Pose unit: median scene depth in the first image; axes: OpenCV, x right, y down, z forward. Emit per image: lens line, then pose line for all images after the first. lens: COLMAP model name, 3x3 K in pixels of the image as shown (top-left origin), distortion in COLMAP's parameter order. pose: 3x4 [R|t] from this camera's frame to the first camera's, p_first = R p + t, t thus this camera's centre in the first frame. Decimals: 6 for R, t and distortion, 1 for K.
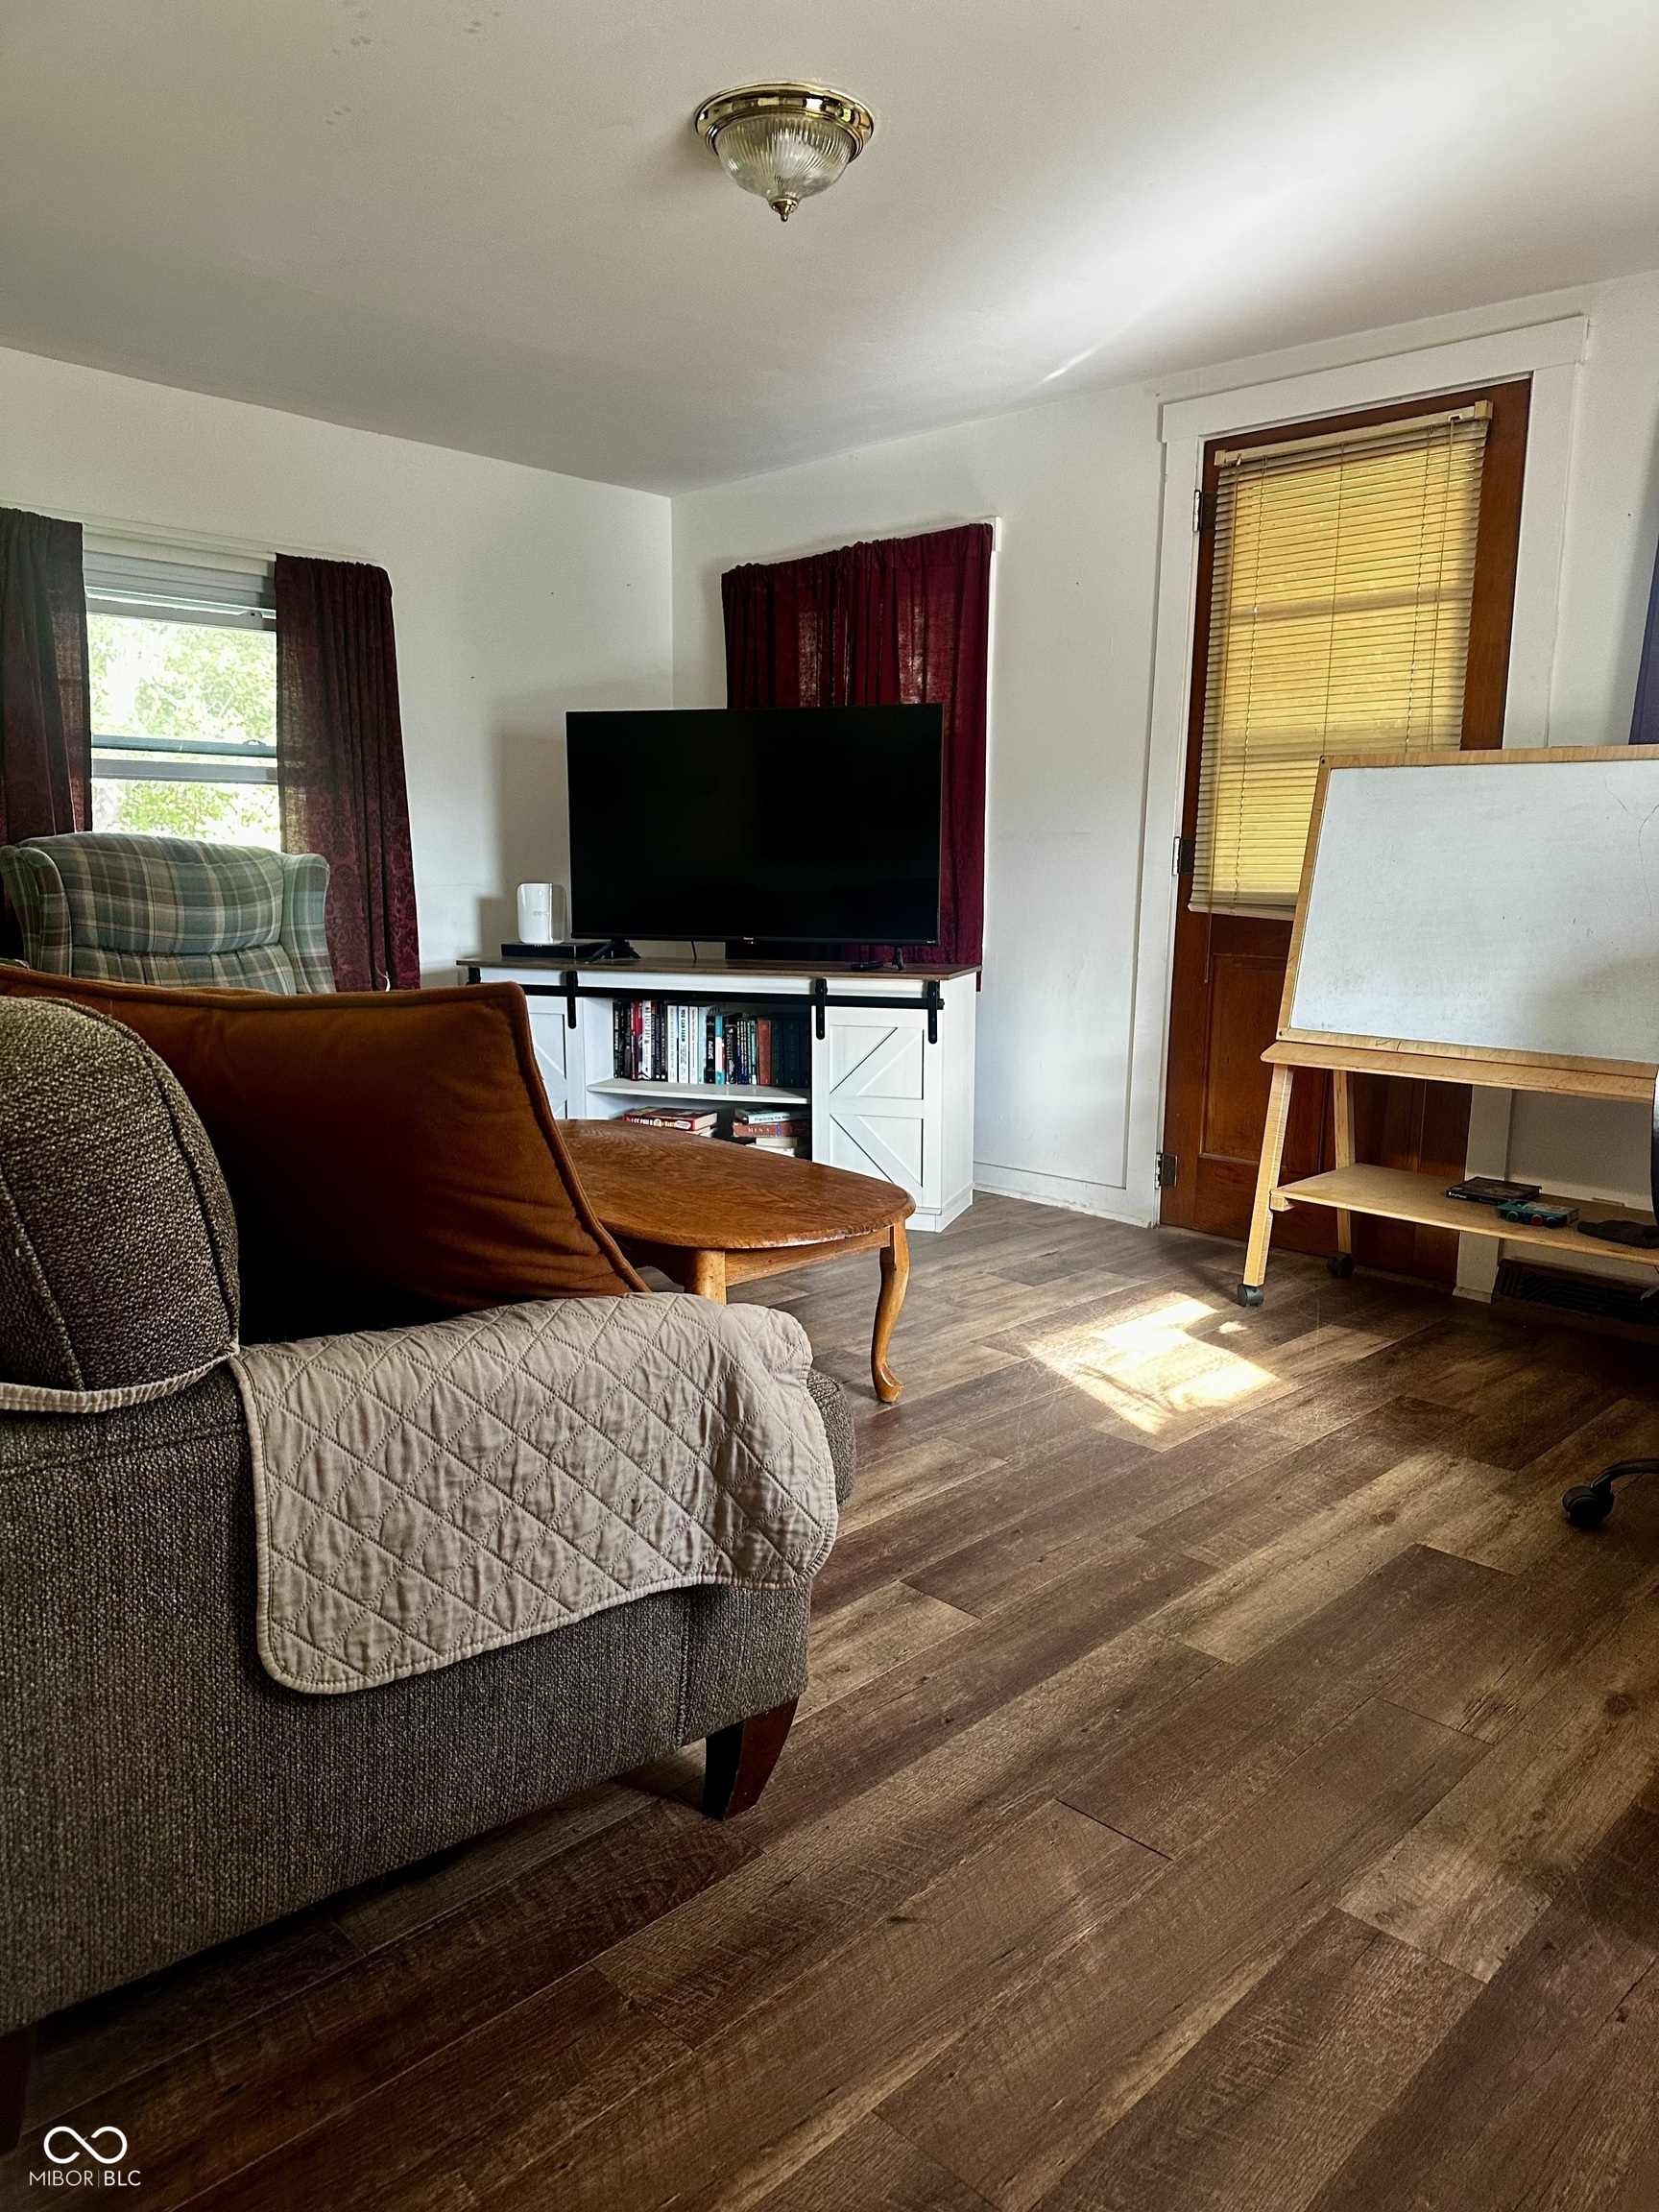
lens RADIAL K [[1539.5, 0, 826.8], [0, 1539.5, 1108.4], [0, 0, 1]] dist [0.051255, -0.060874]
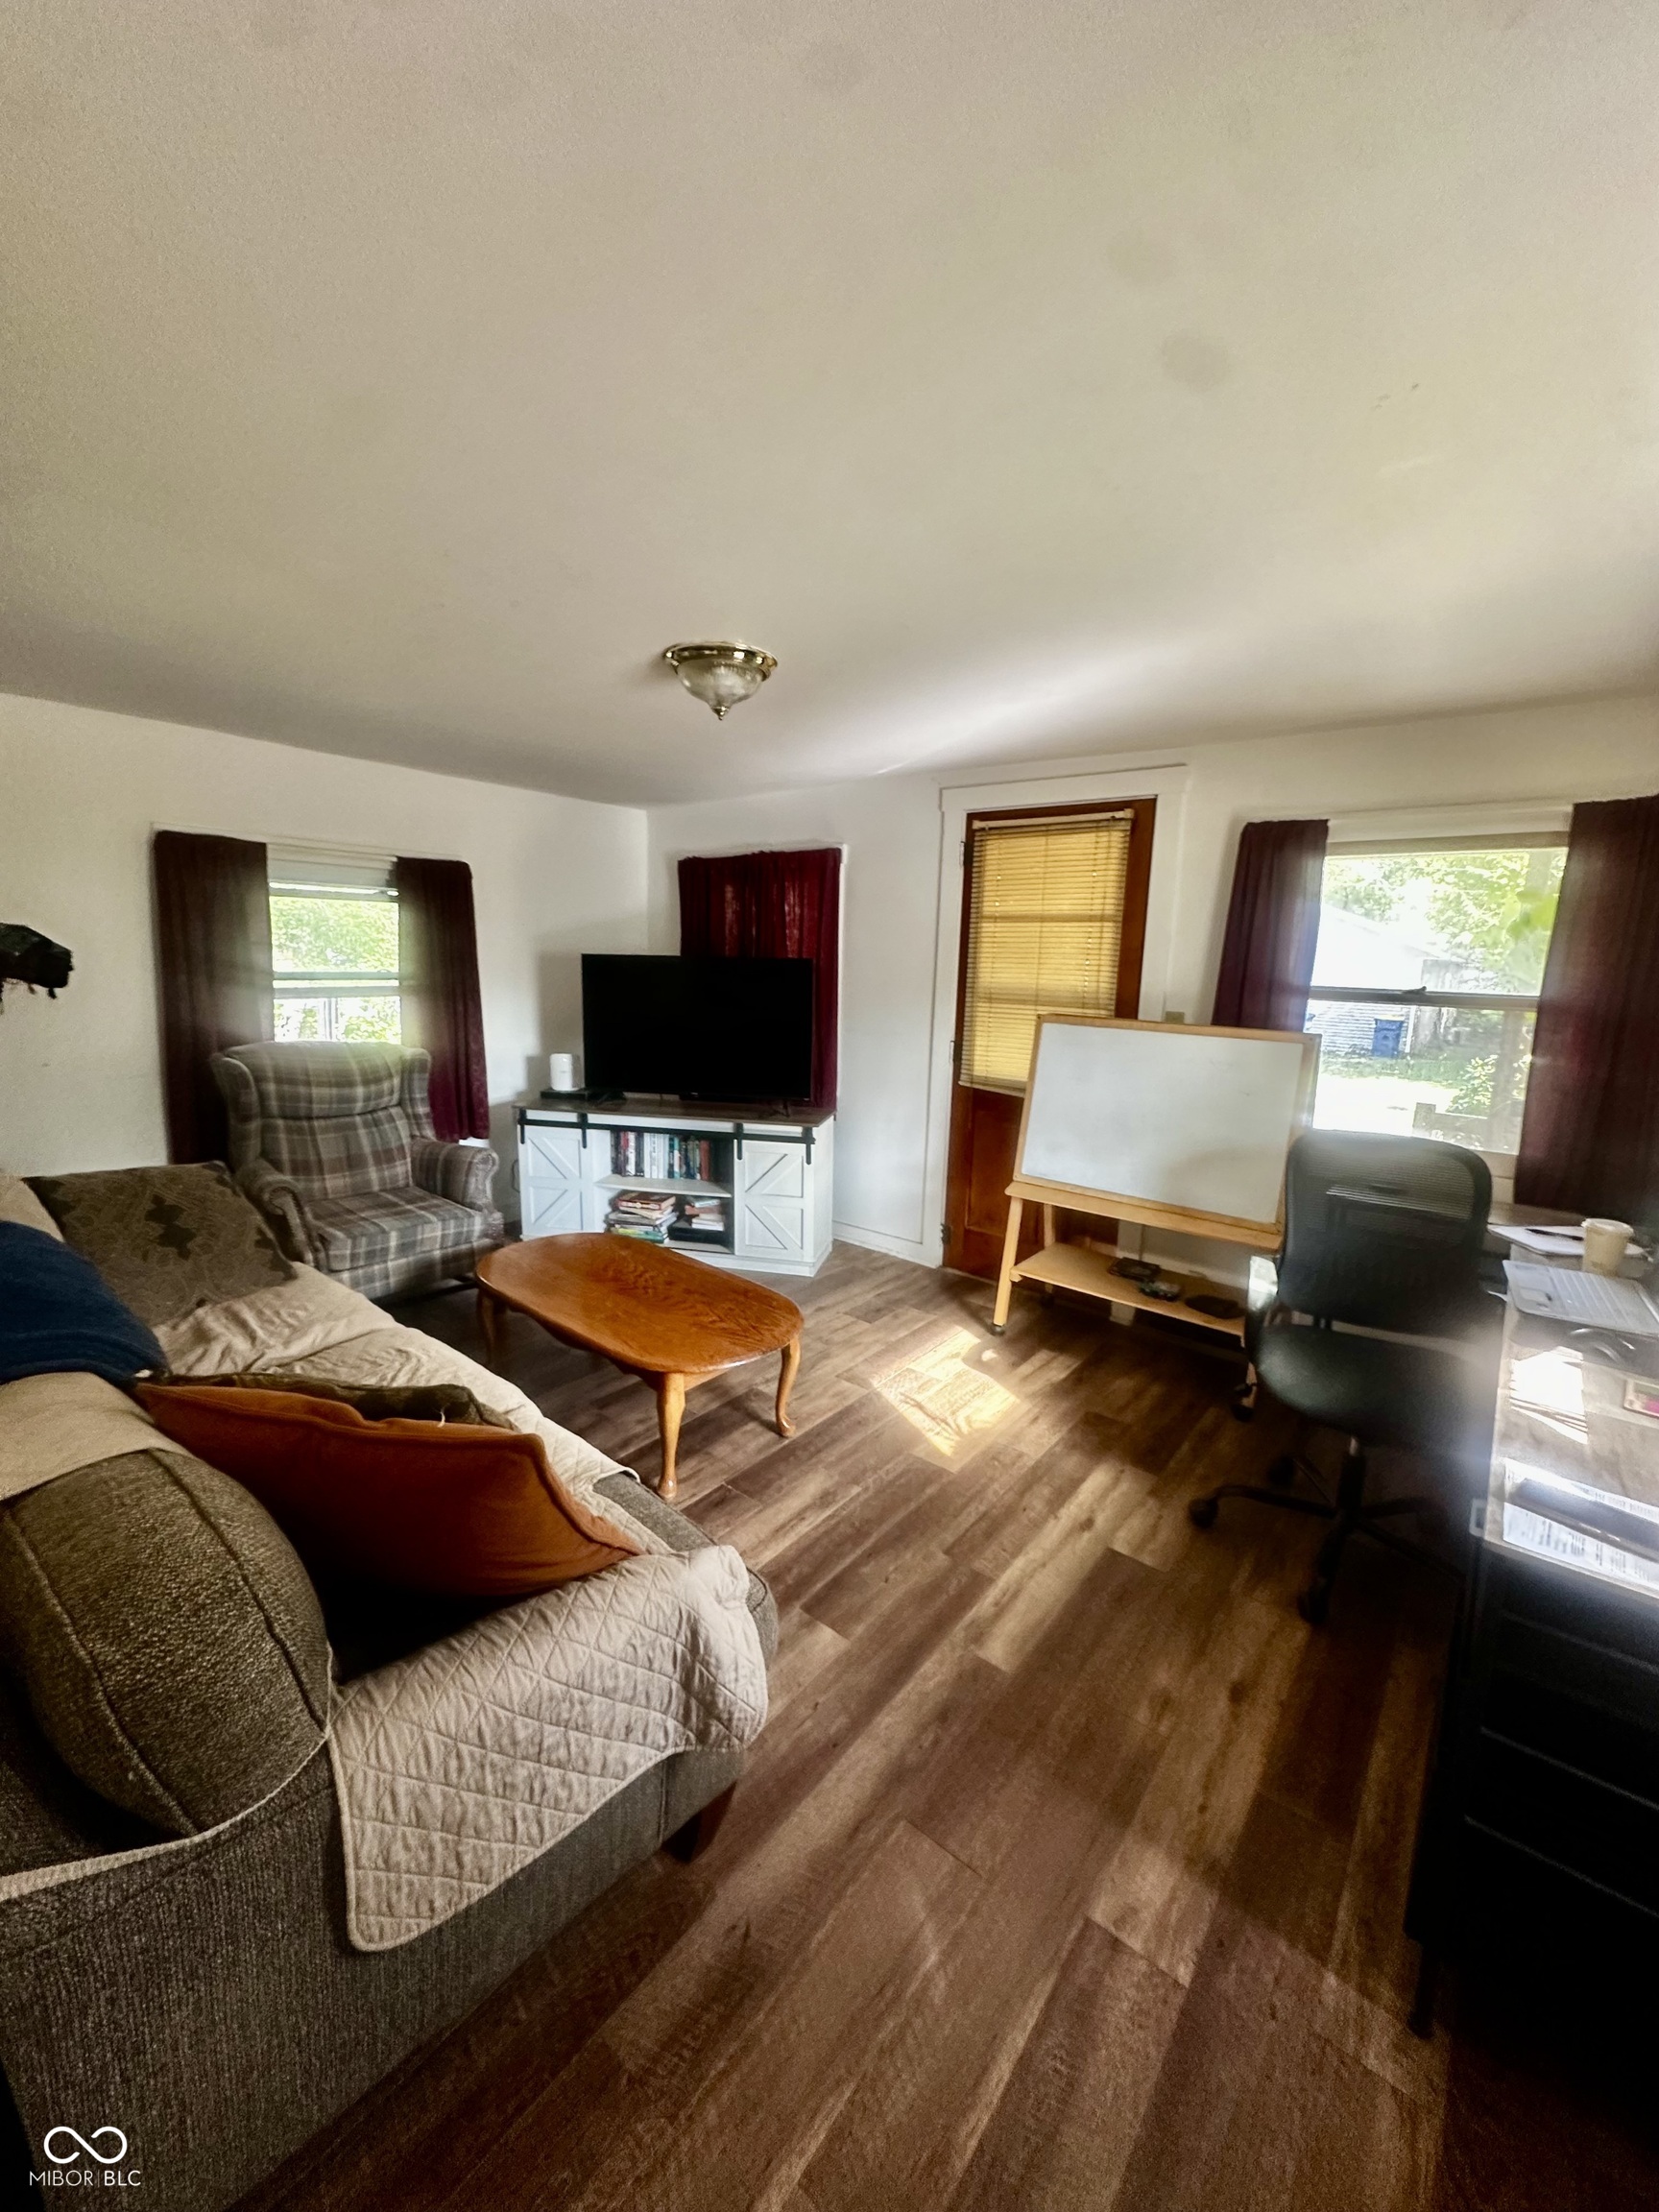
lens RADIAL K [[874.3, 0, 823.8], [0, 874.3, 1105.5], [0, 0, 1]] dist [-0.007585, 0.002250]
pose [[0.994991, -0.003224, 0.099913, -0.012133], [0.002198, 0.999944, 0.010381, -0.183624], [-0.099941, -0.010109, 0.994942, 0.099144]]
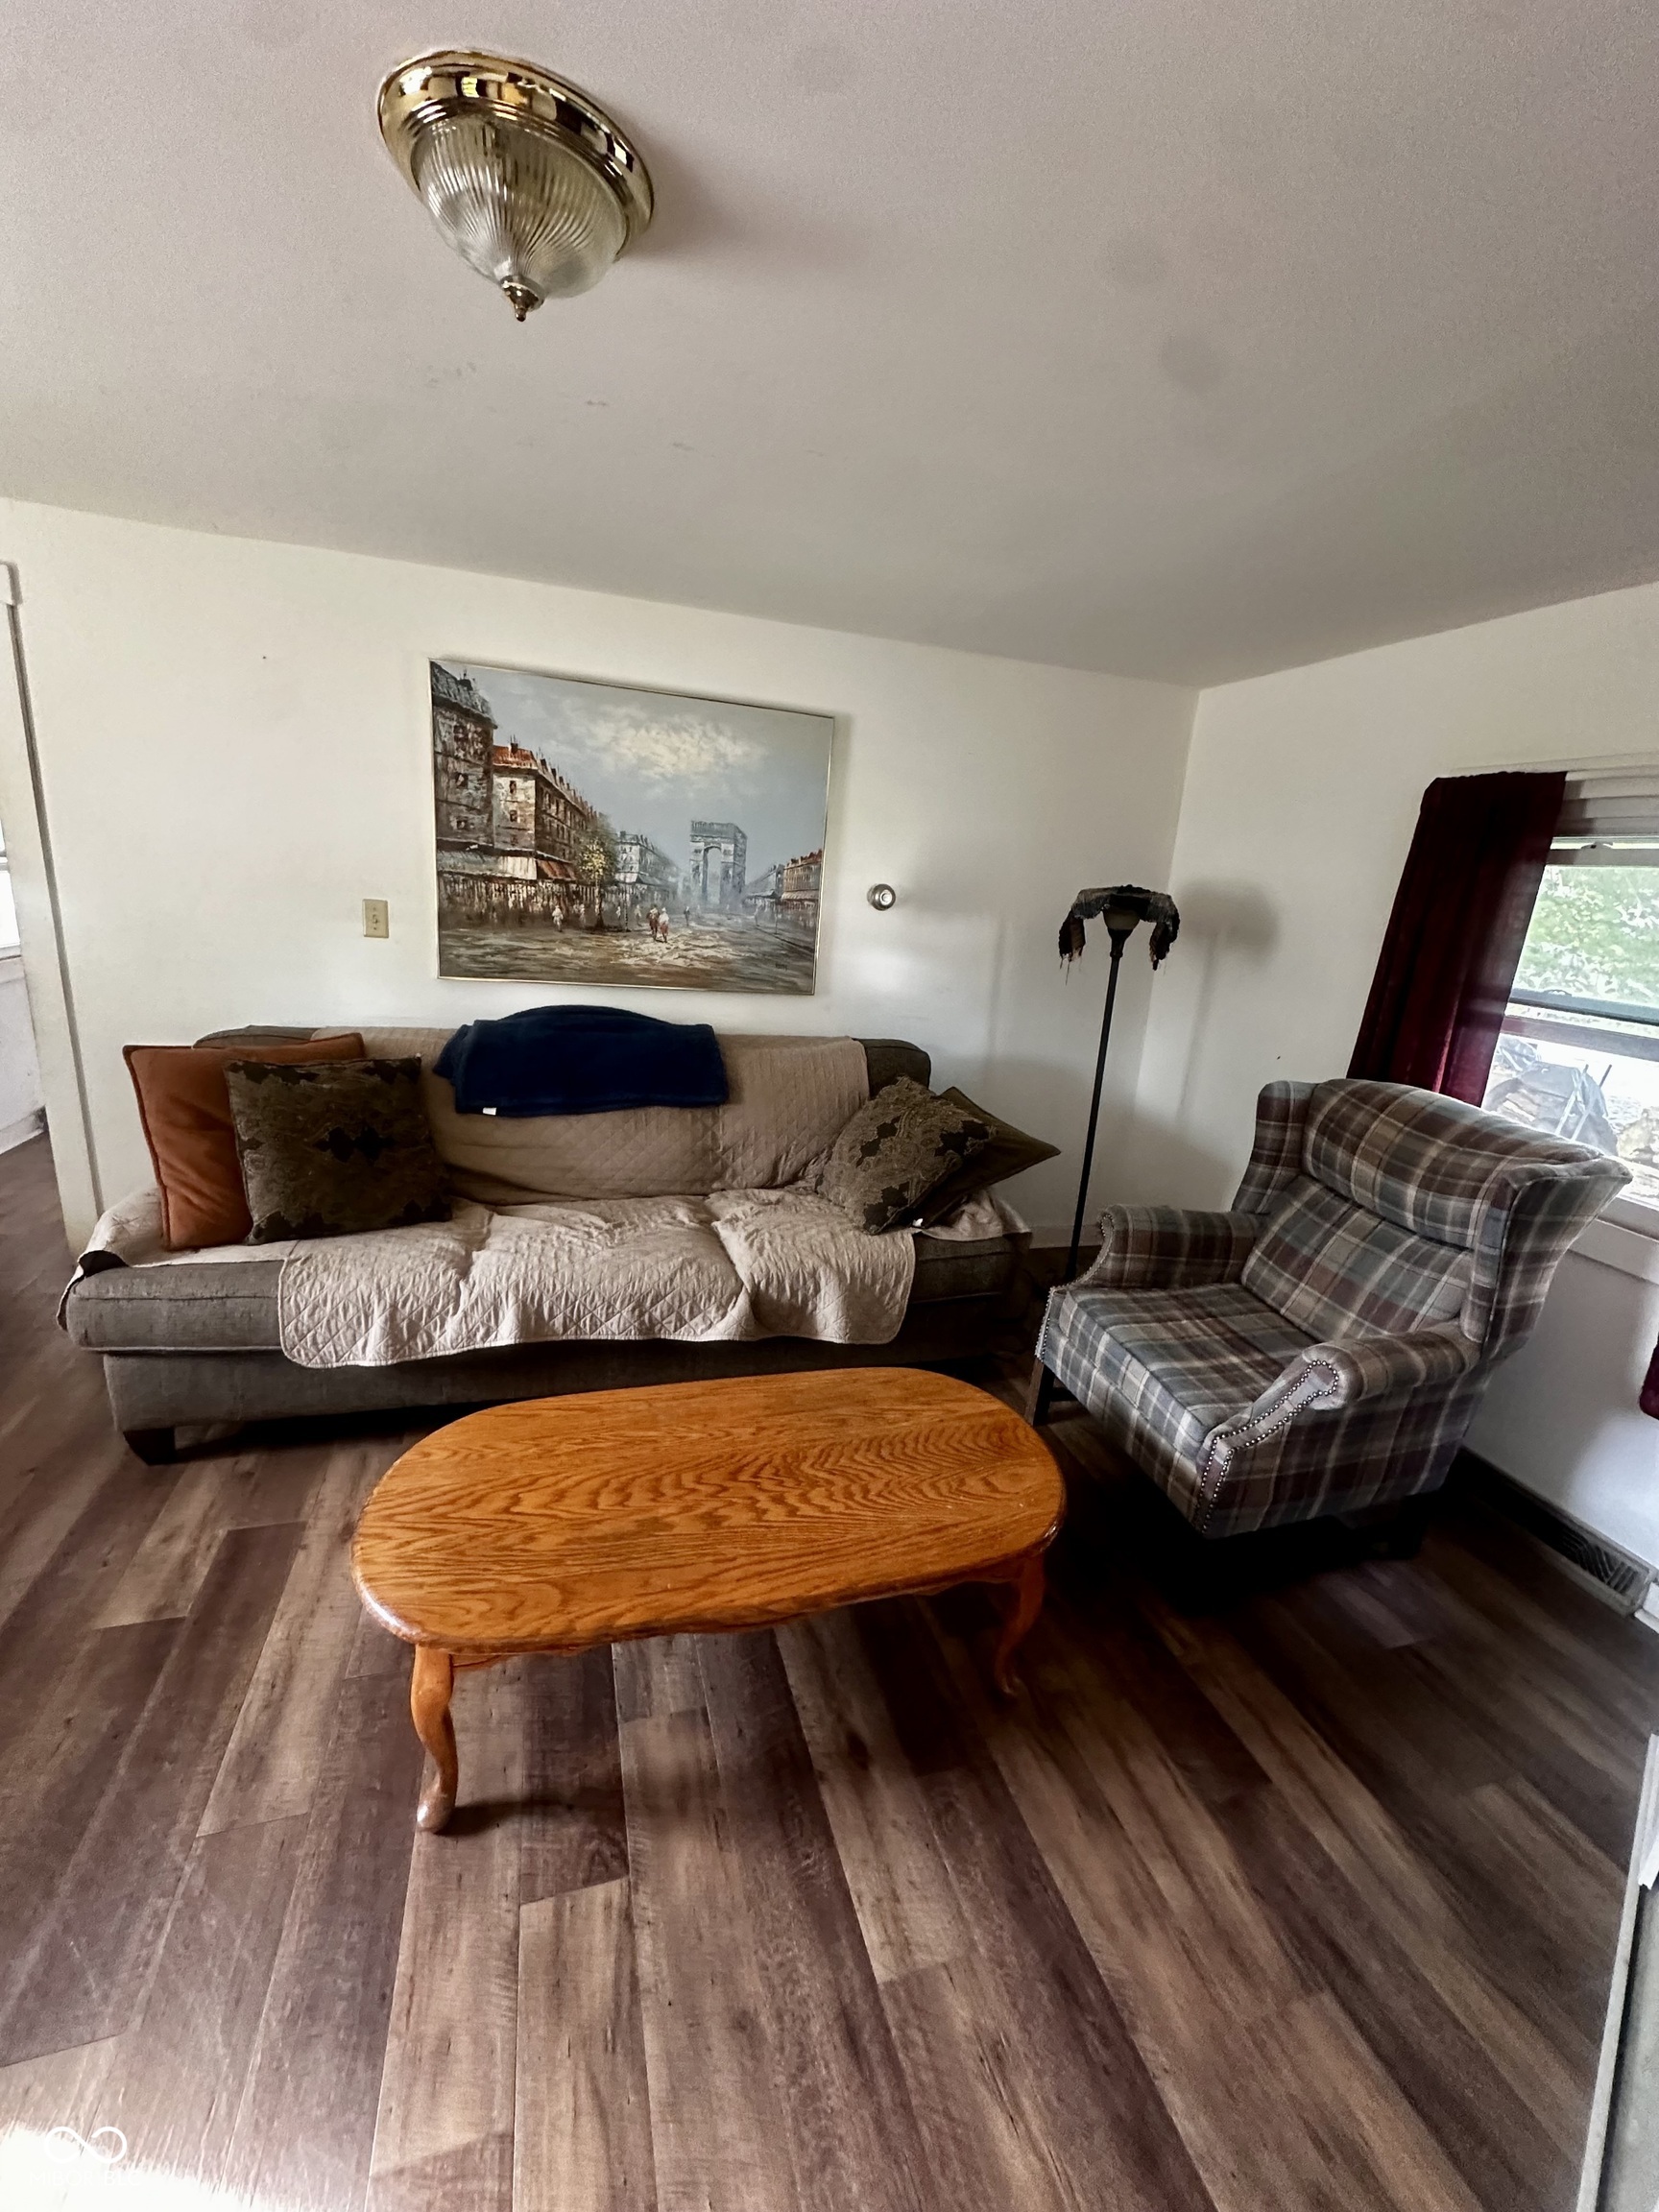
lens RADIAL K [[874.3, 0, 828.2], [0, 874.3, 1098.3], [0, 0, 1]] dist [-0.007585, 0.002250]
pose [[-0.461015, 0.171740, -0.870615, 0.311860], [-0.230251, 0.924342, 0.304263, -0.391643], [0.857000, 0.340729, -0.386593, 1.367115]]
